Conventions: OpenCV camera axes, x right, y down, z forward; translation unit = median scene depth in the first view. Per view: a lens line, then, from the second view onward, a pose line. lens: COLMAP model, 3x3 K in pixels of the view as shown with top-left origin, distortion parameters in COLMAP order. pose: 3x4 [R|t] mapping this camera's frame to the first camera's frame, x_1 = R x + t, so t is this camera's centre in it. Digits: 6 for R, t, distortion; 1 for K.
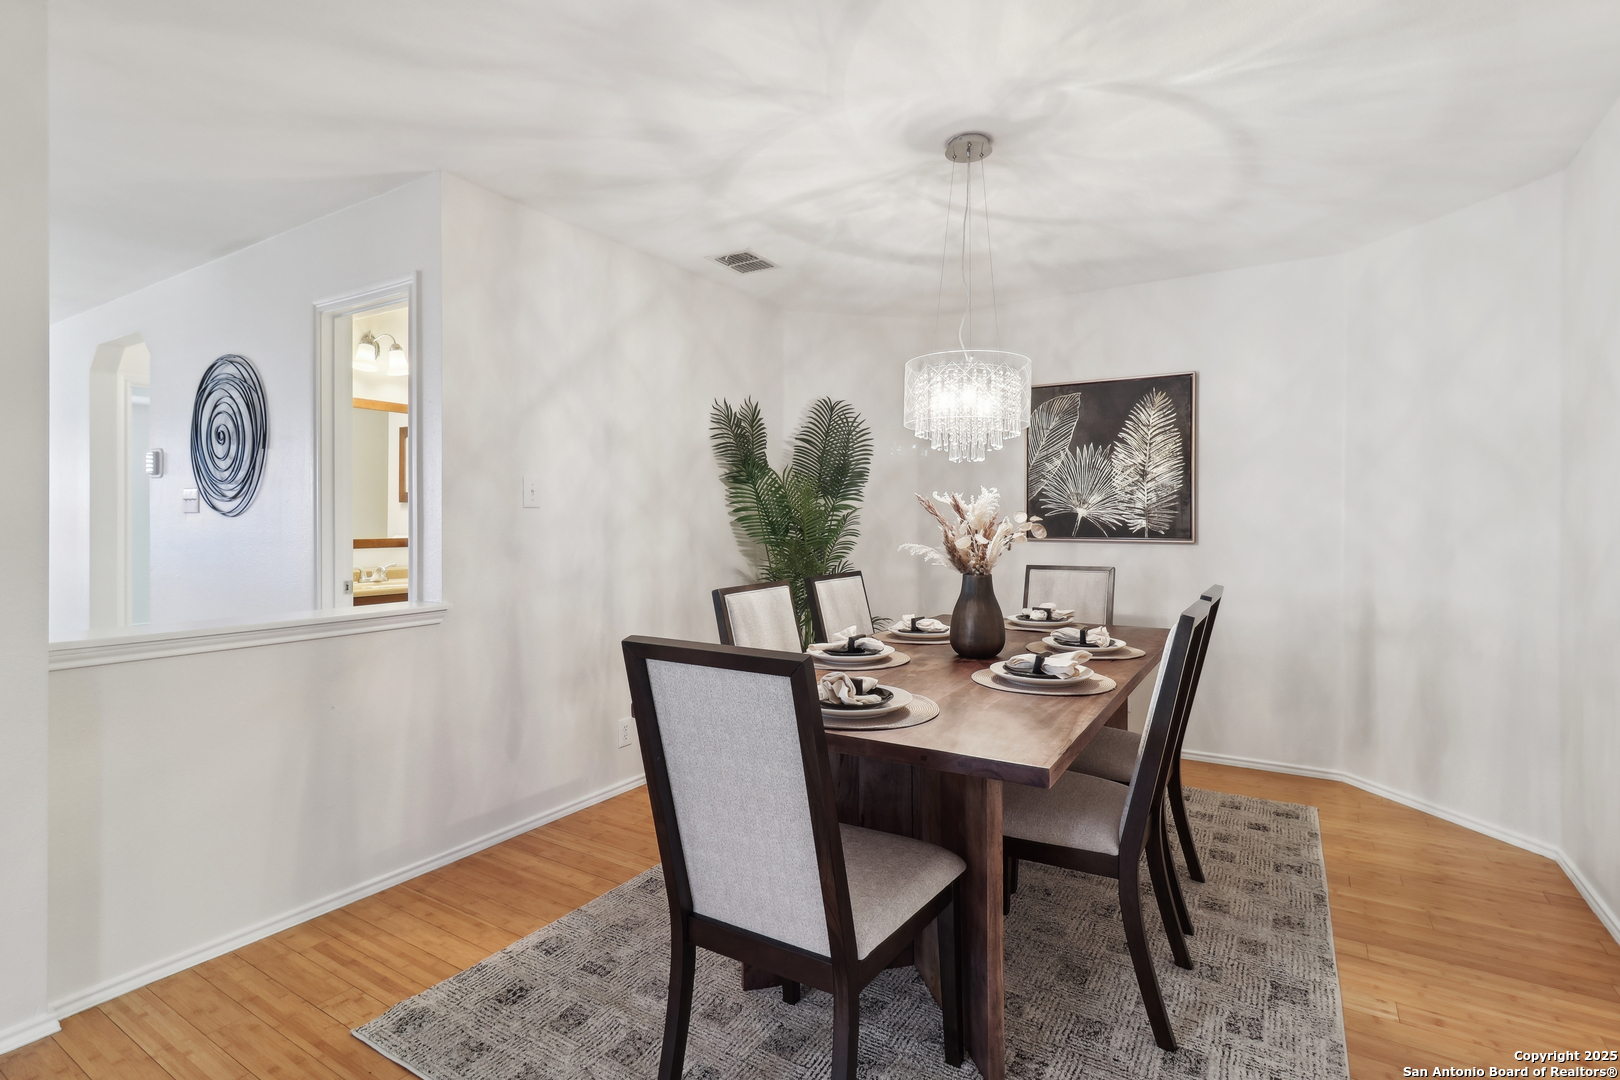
lens RADIAL K [[768.4, 0, 806.7], [0, 768.4, 530.3], [0, 0, 1]] dist [0.002826, -0.002473]
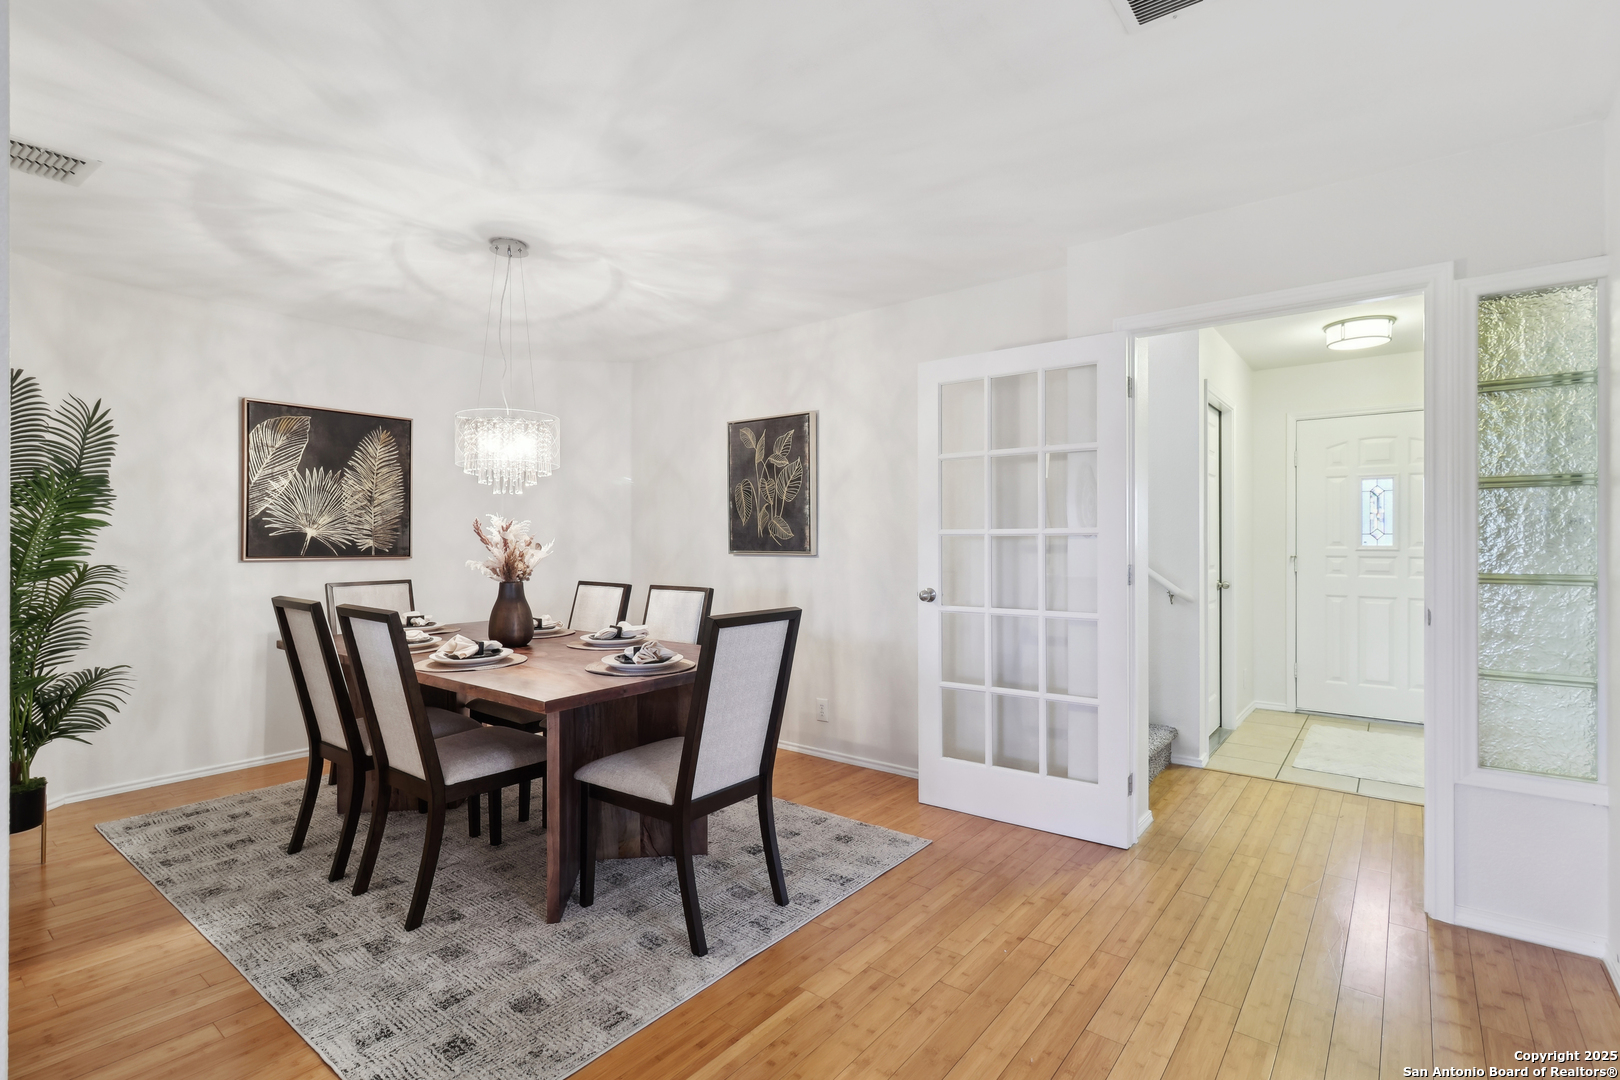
lens RADIAL K [[768.4, 0, 803.8], [0, 768.4, 540.8], [0, 0, 1]] dist [0.002826, -0.002473]
pose [[0.117849, 0.000855, 0.993031, -0.615960], [0.014386, 0.999893, -0.002569, 0.000064], [-0.992927, 0.014589, 0.117825, 0.227946]]
